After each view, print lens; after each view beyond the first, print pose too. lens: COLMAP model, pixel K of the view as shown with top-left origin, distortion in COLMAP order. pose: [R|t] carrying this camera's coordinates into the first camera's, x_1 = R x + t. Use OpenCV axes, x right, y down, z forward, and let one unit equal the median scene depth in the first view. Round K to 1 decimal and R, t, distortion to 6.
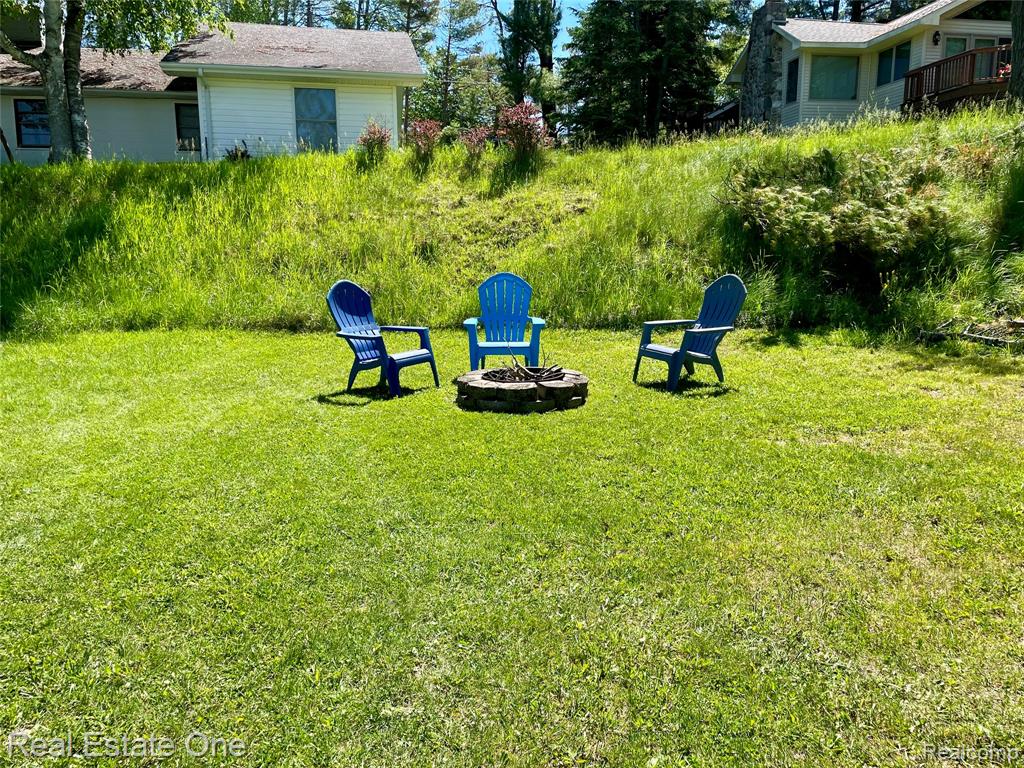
lens RADIAL K [[775.8, 0, 514.4], [0, 775.8, 387.3], [0, 0, 1]] dist [0.076984, -0.084275]
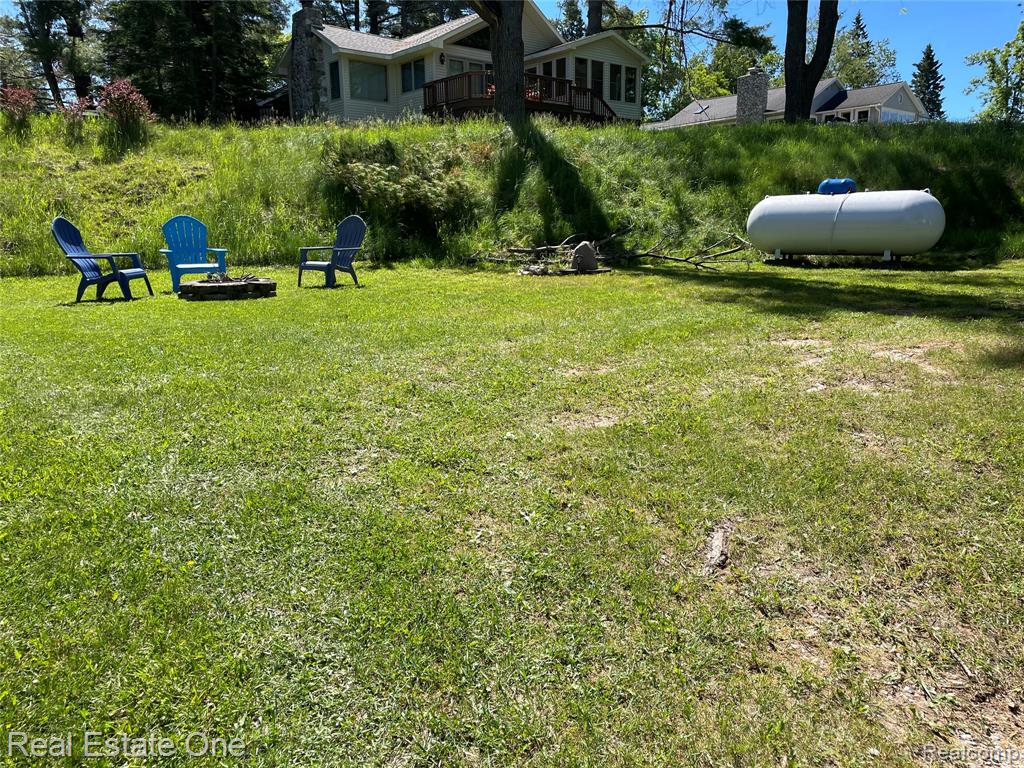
lens RADIAL K [[775.8, 0, 514.4], [0, 775.8, 391.6], [0, 0, 1]] dist [0.076984, -0.084275]
pose [[0.847912, -0.110173, 0.518563, -0.179022], [0.101130, 0.993819, 0.045785, 0.100286], [-0.520402, 0.013621, 0.853813, -0.294182]]
